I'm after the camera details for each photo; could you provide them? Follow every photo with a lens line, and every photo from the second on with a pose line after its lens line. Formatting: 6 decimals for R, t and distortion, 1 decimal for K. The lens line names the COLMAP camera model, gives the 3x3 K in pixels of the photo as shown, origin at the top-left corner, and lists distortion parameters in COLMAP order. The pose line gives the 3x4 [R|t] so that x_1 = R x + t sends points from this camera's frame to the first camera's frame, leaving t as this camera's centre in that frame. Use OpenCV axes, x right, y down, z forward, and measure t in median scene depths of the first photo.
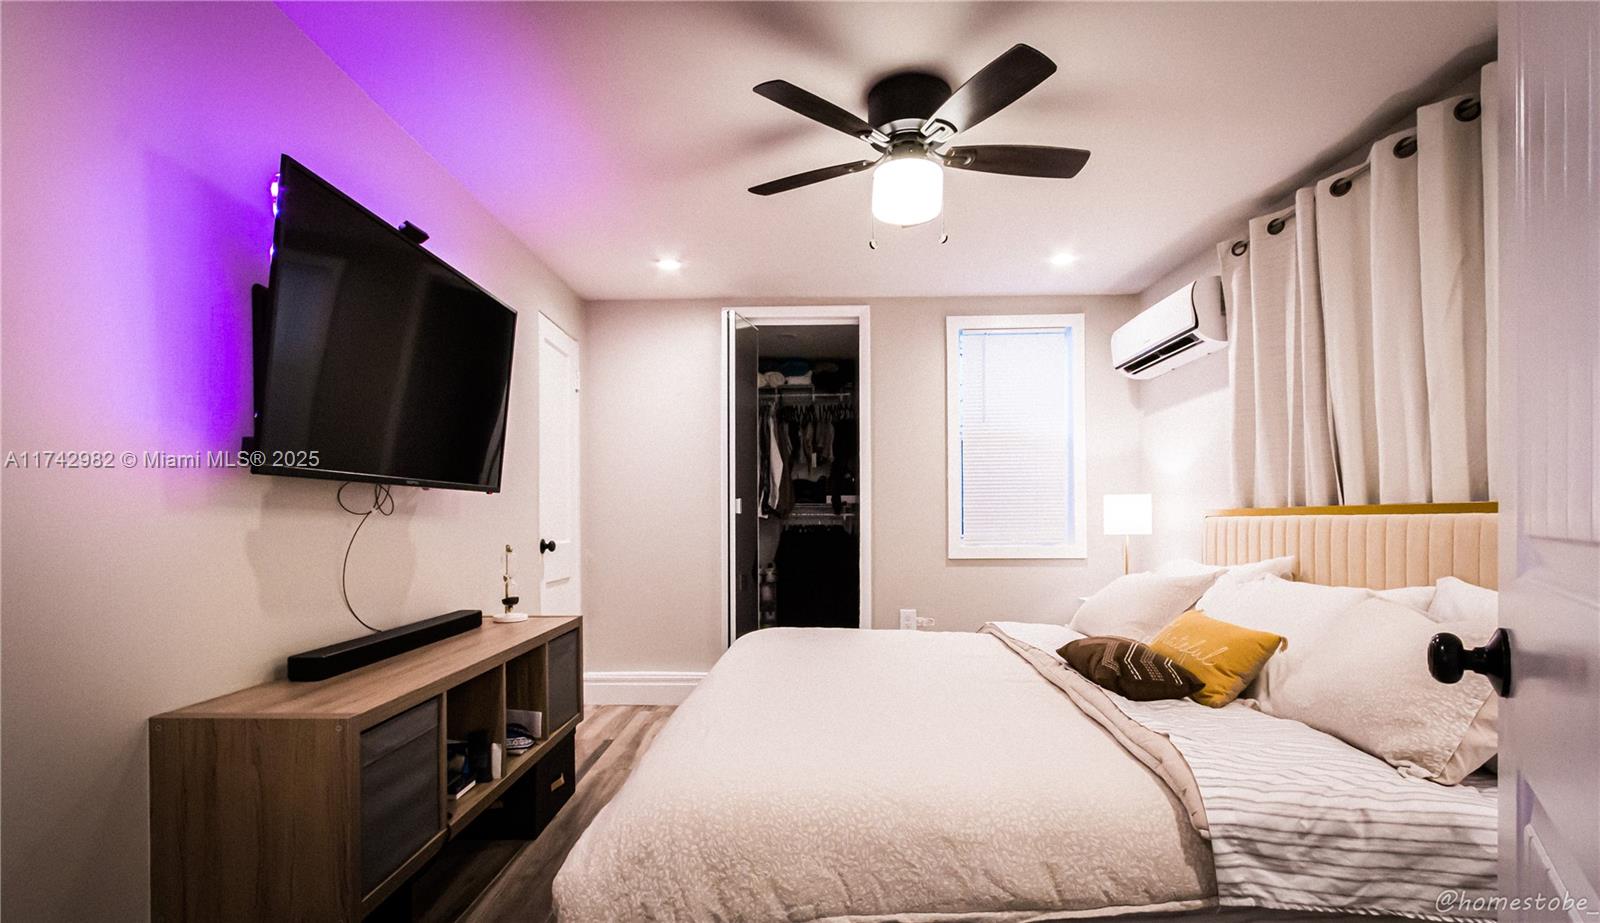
lens RADIAL K [[737.0, 0, 794.3], [0, 737.0, 514.2], [0, 0, 1]] dist [0.001120, 0.000895]
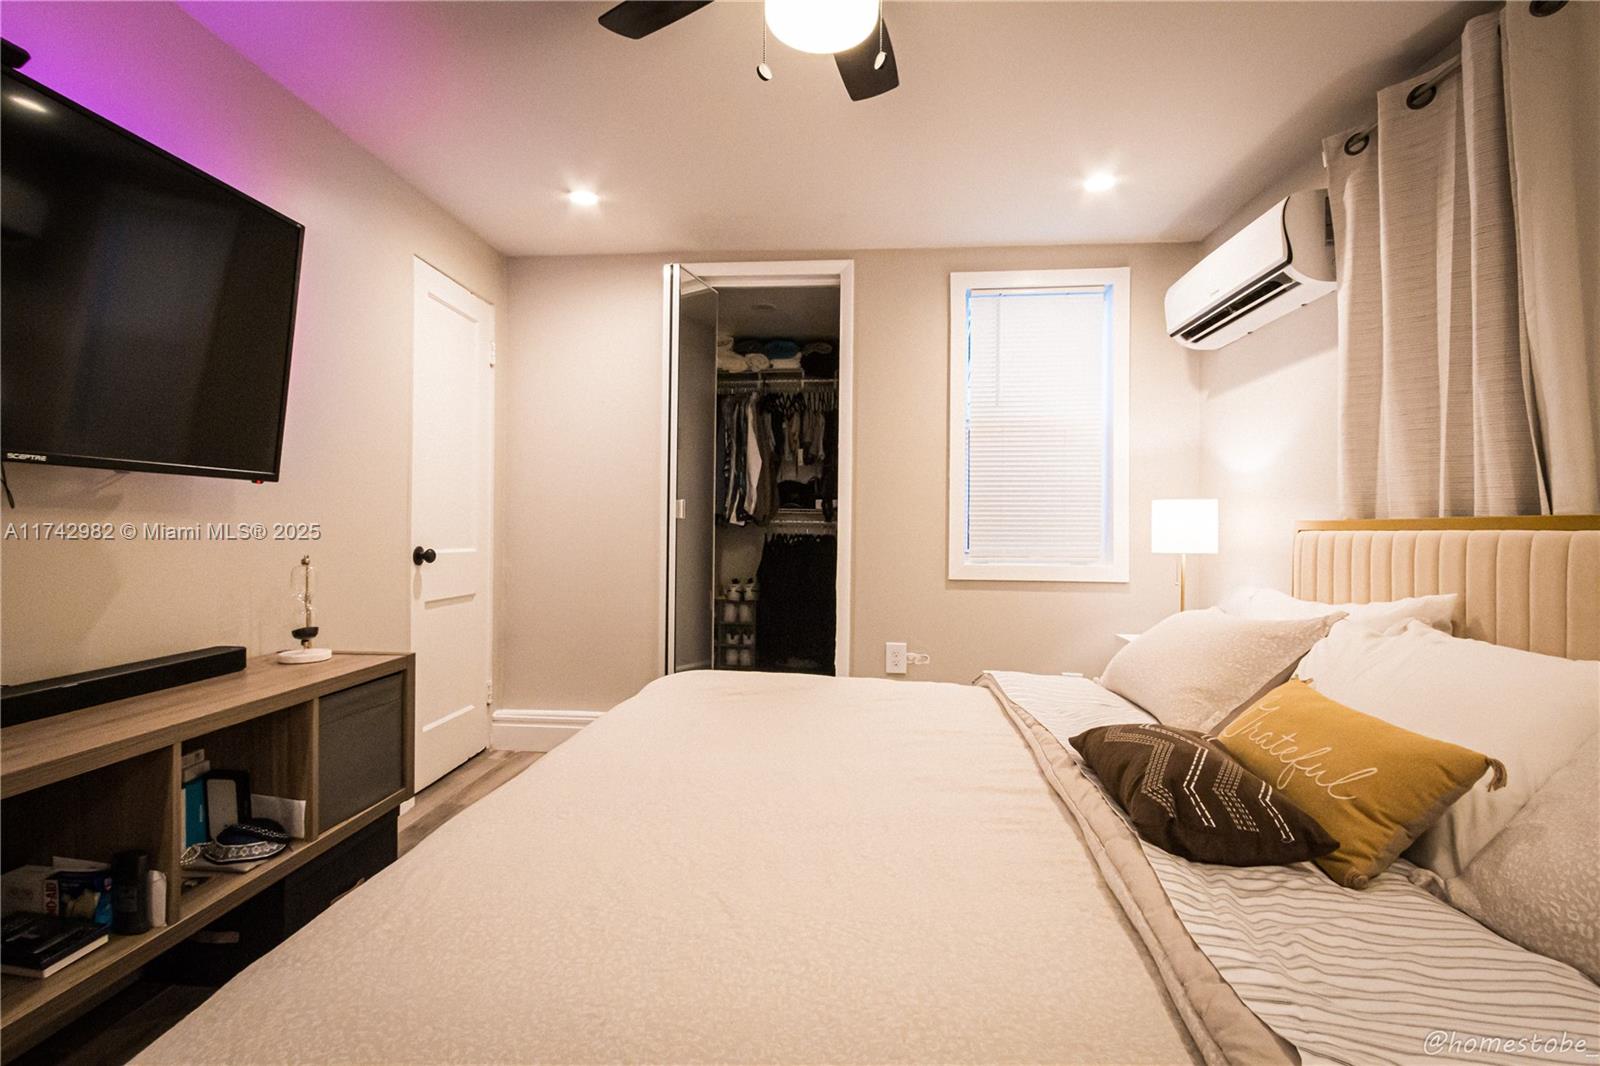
lens RADIAL K [[725.2, 0, 796.6], [0, 725.2, 523.0], [0, 0, 1]] dist [0.000241, -0.002107]
pose [[0.998131, 0.014438, -0.059373, 0.126960], [-0.014467, 0.999895, -0.000051, 0.003163], [0.059367, 0.000909, 0.998236, 0.297801]]
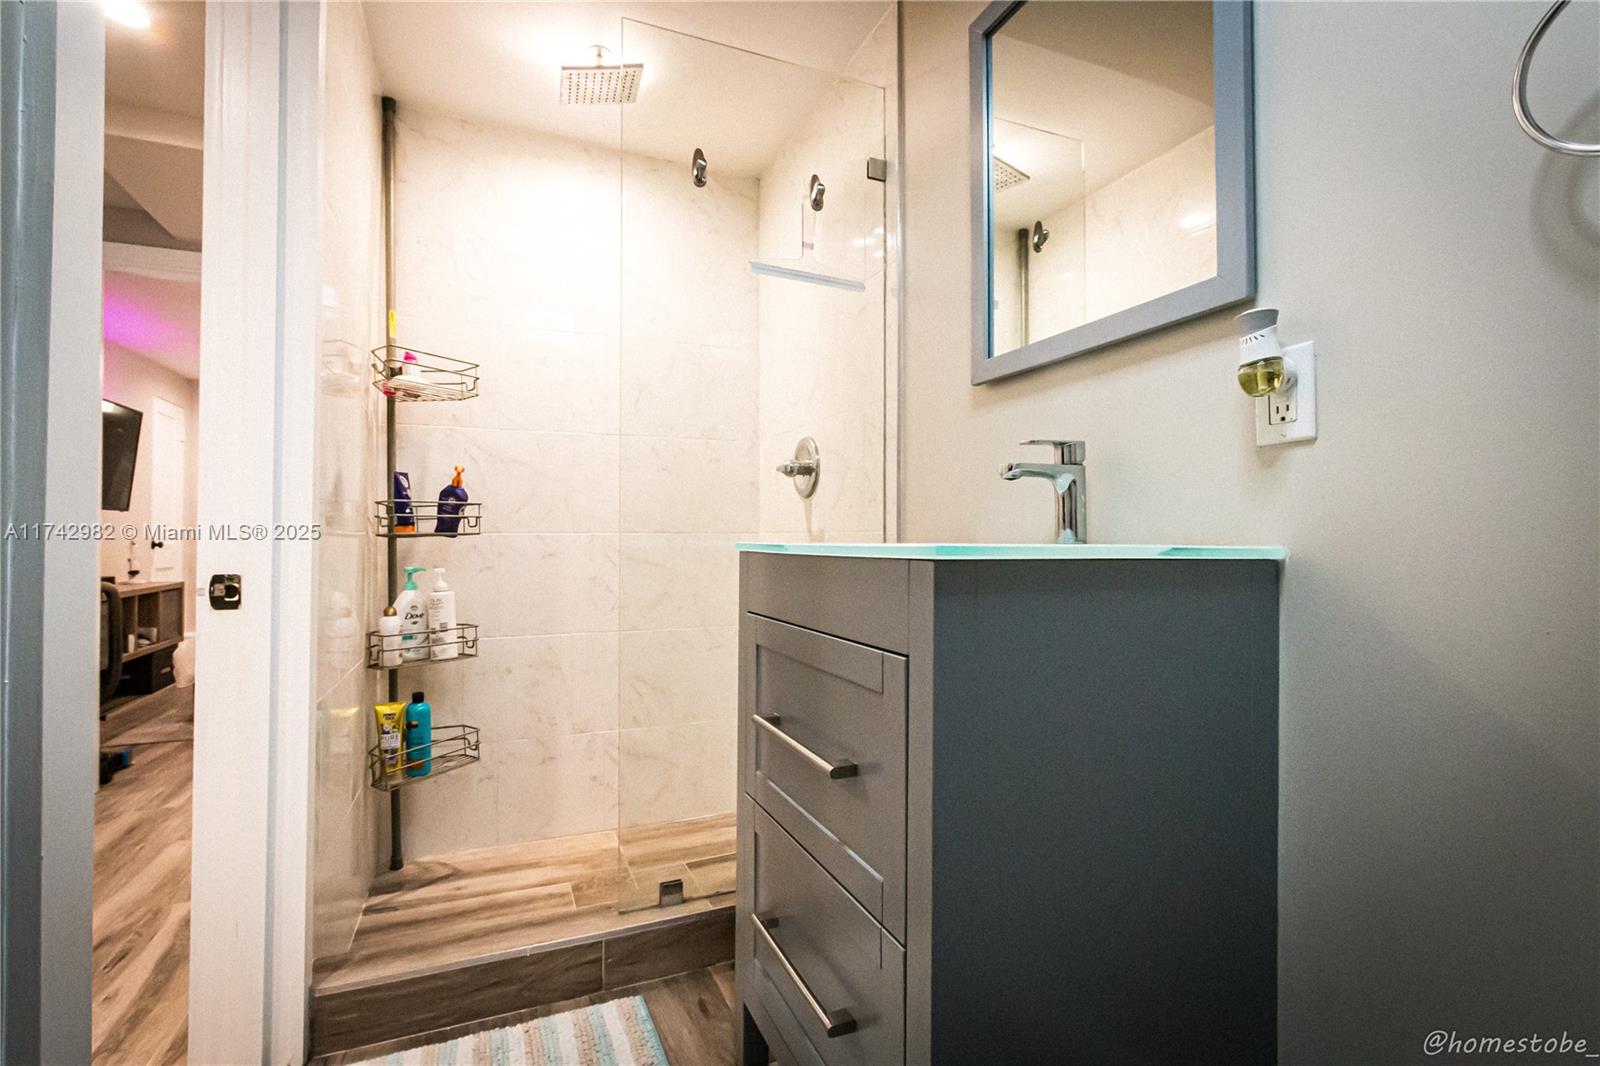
lens RADIAL K [[725.2, 0, 790.4], [0, 725.2, 530.2], [0, 0, 1]] dist [0.000241, -0.002107]
pose [[0.912736, 0.017378, 0.408181, 0.314470], [-0.013116, 0.999826, -0.013239, 0.018331], [-0.408340, 0.006730, 0.912805, -1.132867]]
